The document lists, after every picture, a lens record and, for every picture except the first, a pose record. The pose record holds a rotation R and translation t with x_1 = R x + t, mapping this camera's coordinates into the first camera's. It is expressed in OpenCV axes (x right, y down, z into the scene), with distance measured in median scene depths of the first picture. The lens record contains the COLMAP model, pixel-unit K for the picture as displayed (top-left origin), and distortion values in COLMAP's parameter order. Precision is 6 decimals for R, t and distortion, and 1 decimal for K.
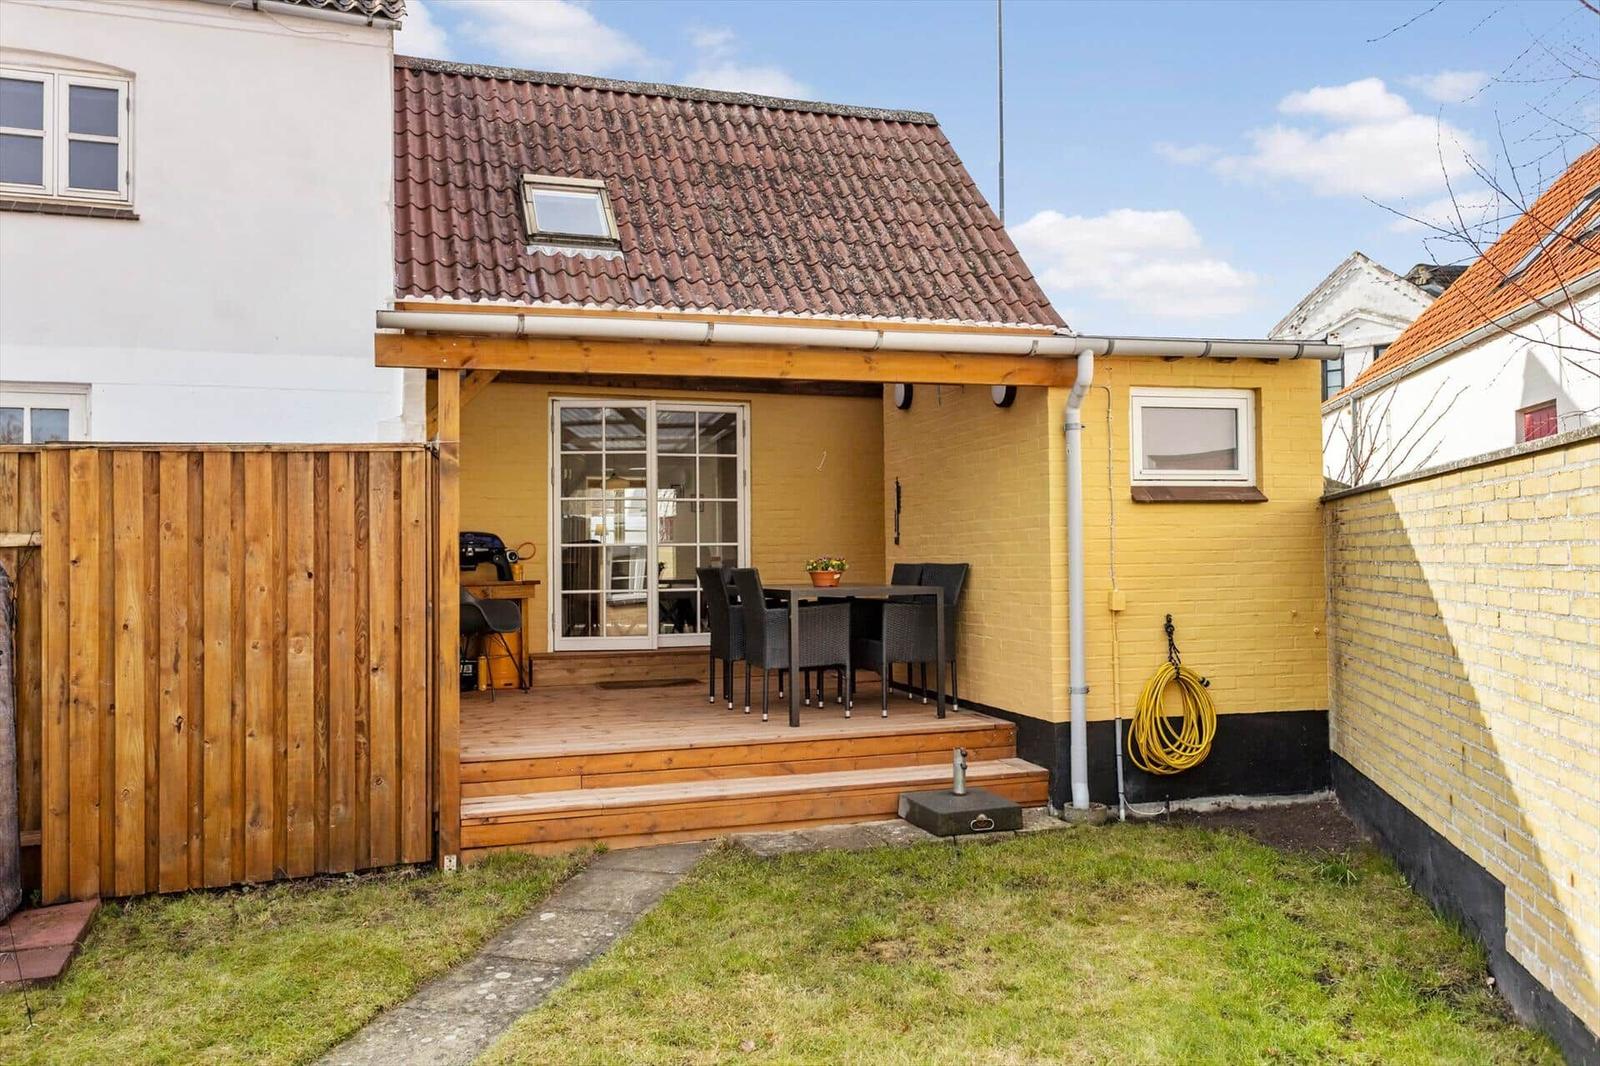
lens RADIAL K [[1188.6, 0, 800.0], [0, 1188.6, 533.0], [0, 0, 1]] dist [0.019498, -0.000671]
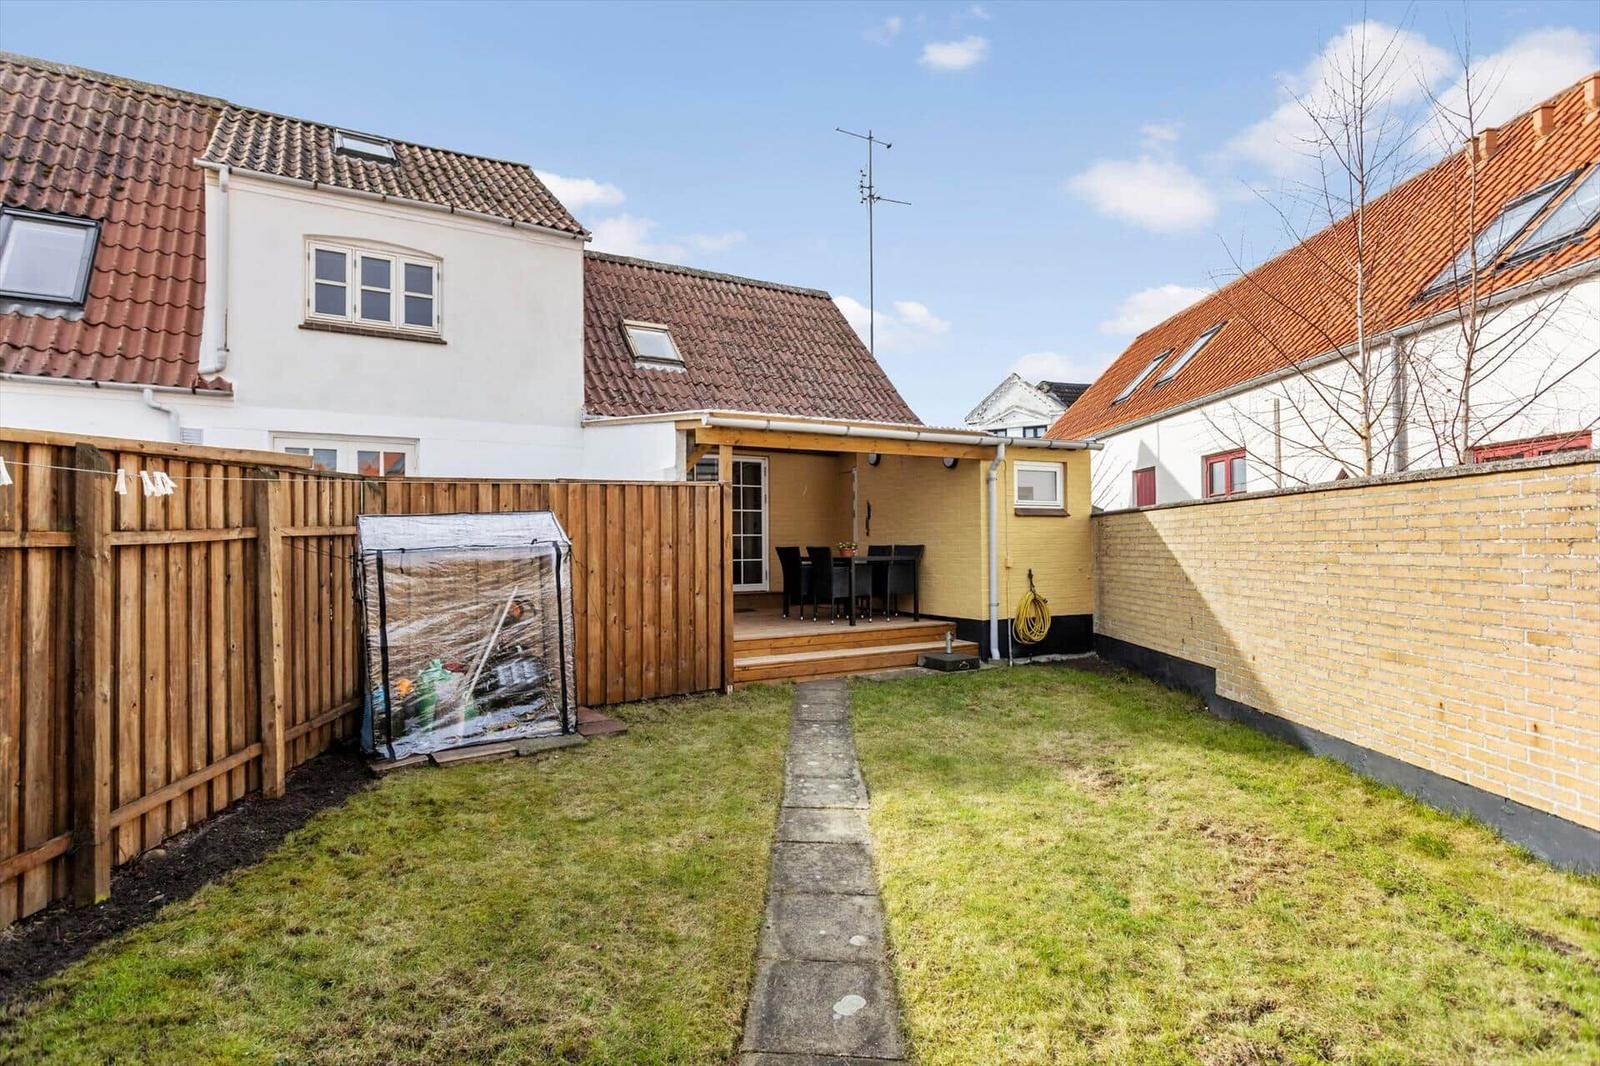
lens RADIAL K [[767.8, 0, 801.8], [0, 767.8, 538.2], [0, 0, 1]] dist [-0.000558, 0.000412]
pose [[0.979710, 0.006806, 0.200305, -0.359716], [-0.008467, 0.999936, 0.007439, 0.007114], [-0.200242, -0.008984, 0.979705, -0.250539]]
